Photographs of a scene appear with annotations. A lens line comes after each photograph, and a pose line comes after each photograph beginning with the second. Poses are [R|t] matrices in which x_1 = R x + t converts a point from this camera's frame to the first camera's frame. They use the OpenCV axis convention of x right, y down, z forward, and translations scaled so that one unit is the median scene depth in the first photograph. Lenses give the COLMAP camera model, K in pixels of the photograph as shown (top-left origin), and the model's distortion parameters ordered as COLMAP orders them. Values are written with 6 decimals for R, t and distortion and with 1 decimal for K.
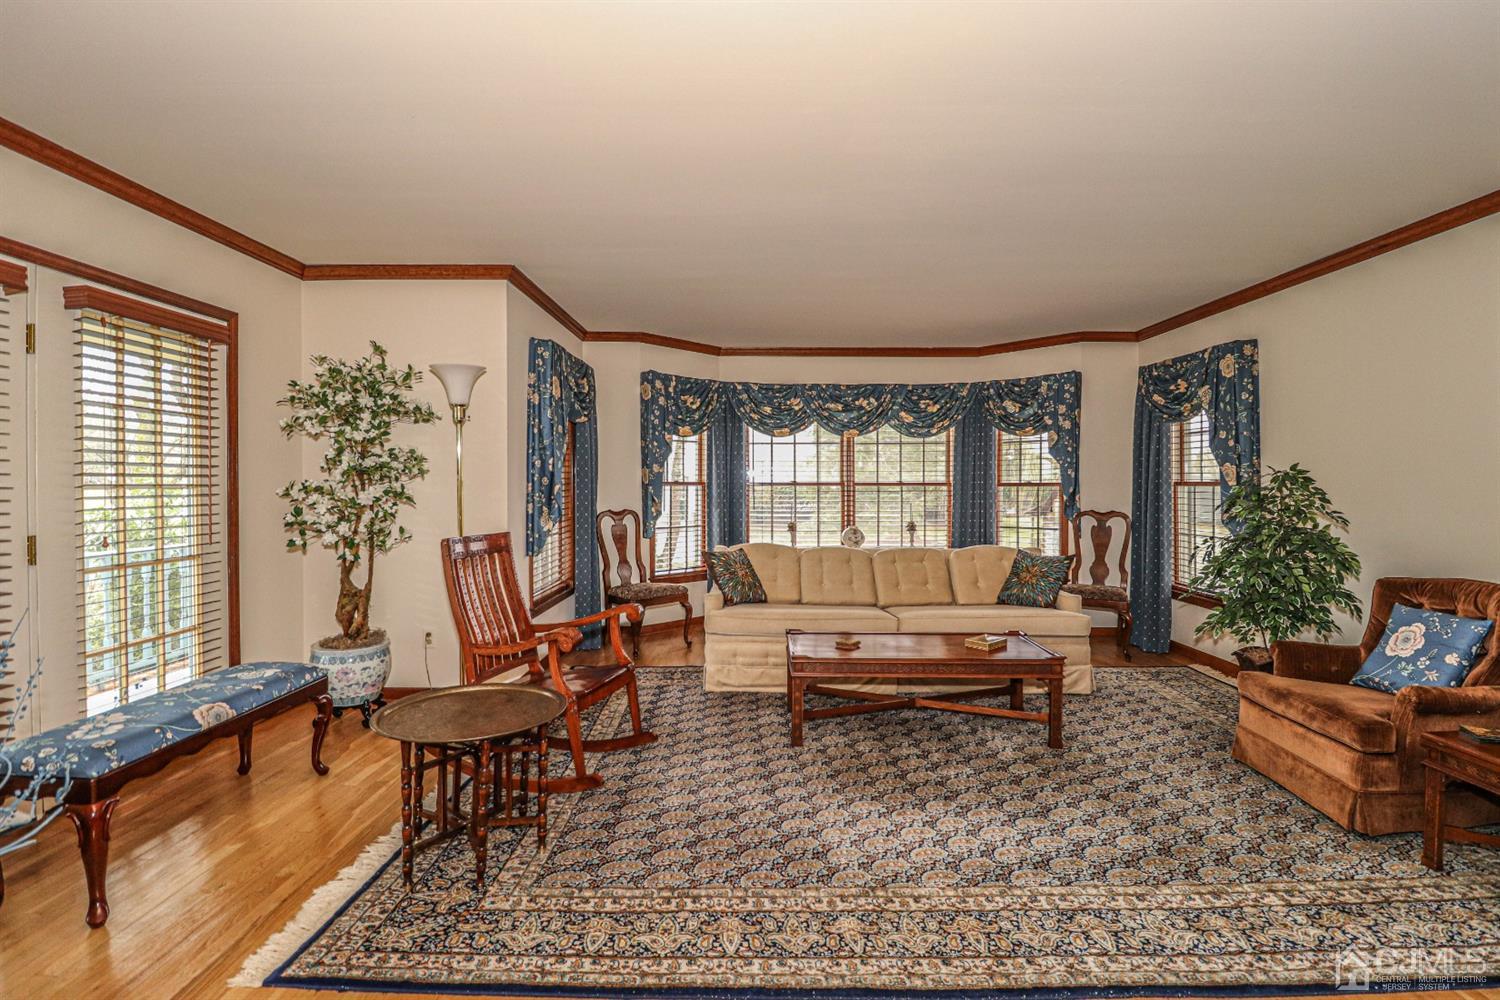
lens RADIAL K [[715.0, 0, 748.1], [0, 715.0, 496.3], [0, 0, 1]] dist [-0.006919, -0.006673]
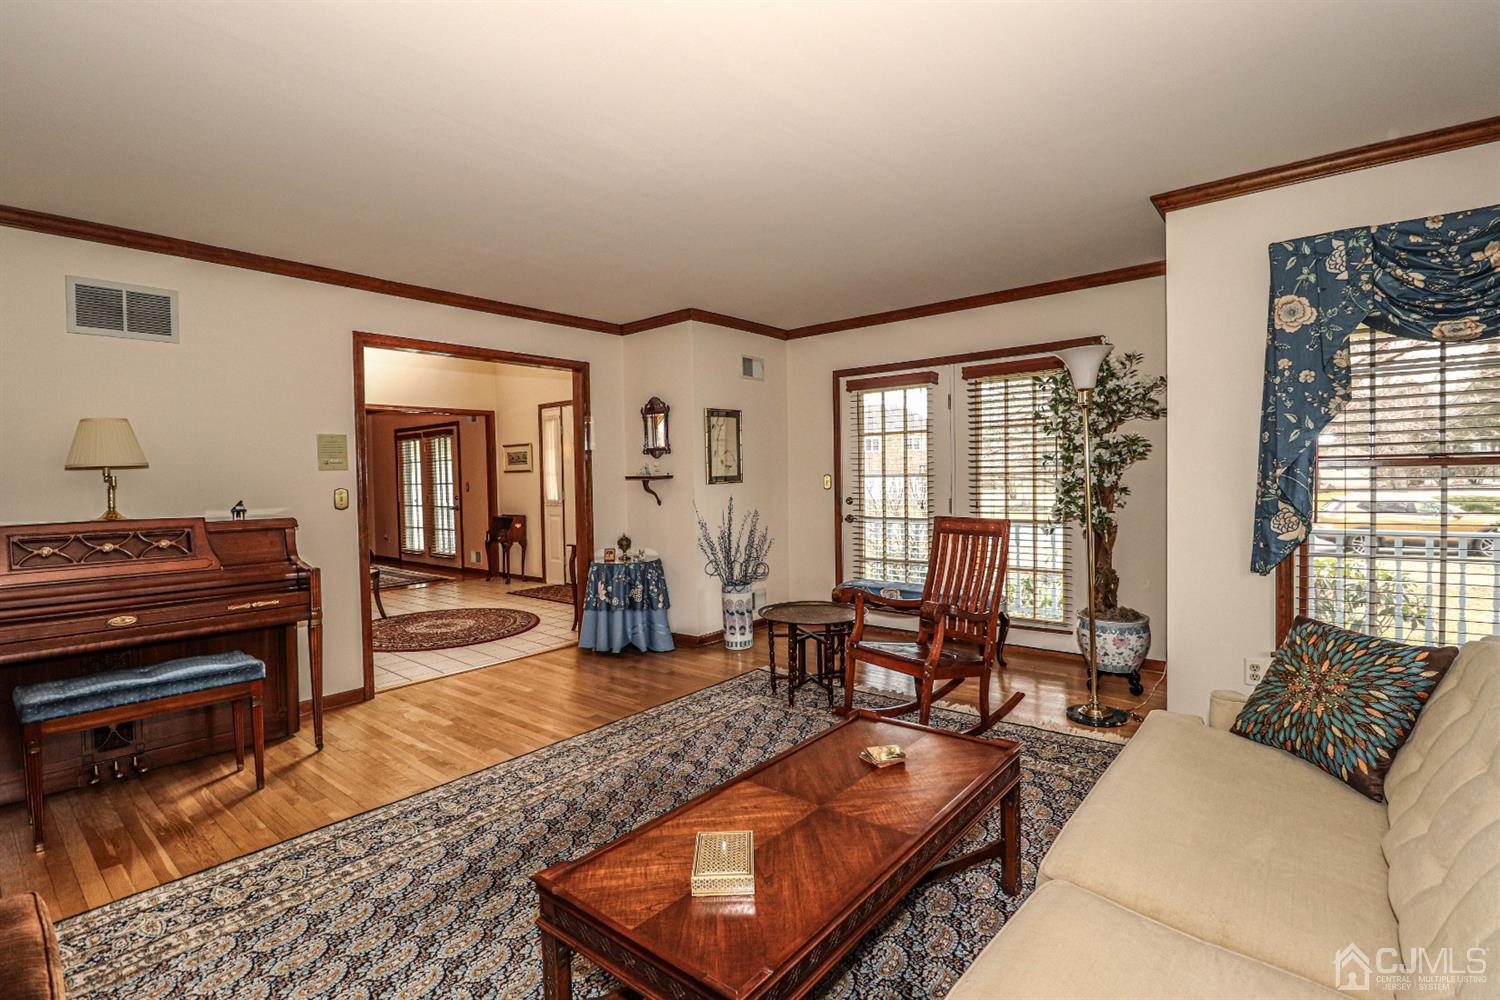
lens RADIAL K [[715.0, 0, 734.5], [0, 715.0, 496.0], [0, 0, 1]] dist [-0.006919, -0.006673]
pose [[-0.660234, 0.029662, -0.750474, 0.110231], [0.011652, 0.999504, 0.029253, -0.002297], [0.750970, 0.010569, -0.660252, 0.222446]]
